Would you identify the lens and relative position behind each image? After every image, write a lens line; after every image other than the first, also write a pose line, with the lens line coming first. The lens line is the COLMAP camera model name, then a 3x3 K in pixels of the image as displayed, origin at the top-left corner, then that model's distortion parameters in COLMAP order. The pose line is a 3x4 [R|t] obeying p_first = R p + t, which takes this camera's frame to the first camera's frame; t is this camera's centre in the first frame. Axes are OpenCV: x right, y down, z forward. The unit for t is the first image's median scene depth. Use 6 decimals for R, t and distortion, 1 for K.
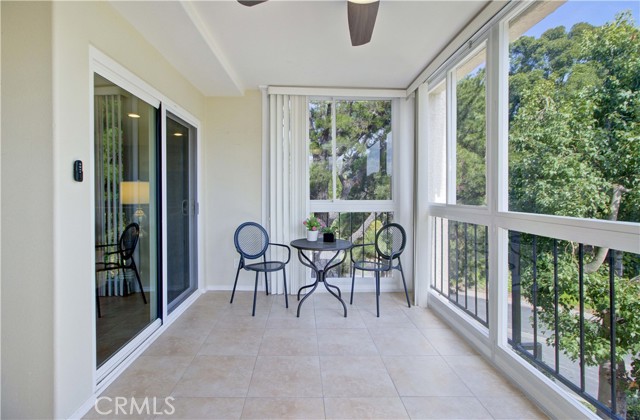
lens RADIAL K [[298.9, 0, 318.3], [0, 298.9, 195.1], [0, 0, 1]] dist [-0.002569, 0.000192]
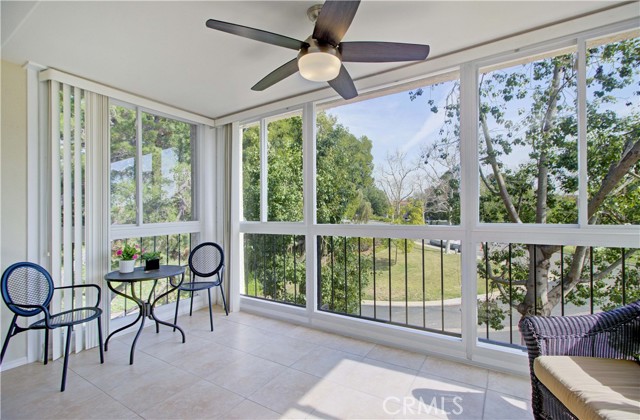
lens RADIAL K [[293.1, 0, 321.4], [0, 293.1, 207.3], [0, 0, 1]] dist [-0.002442, 0.001500]
pose [[0.559048, -0.004128, 0.829125, -0.410408], [0.026522, 0.999565, -0.012907, -0.005866], [-0.828711, 0.029206, 0.558914, 0.080767]]
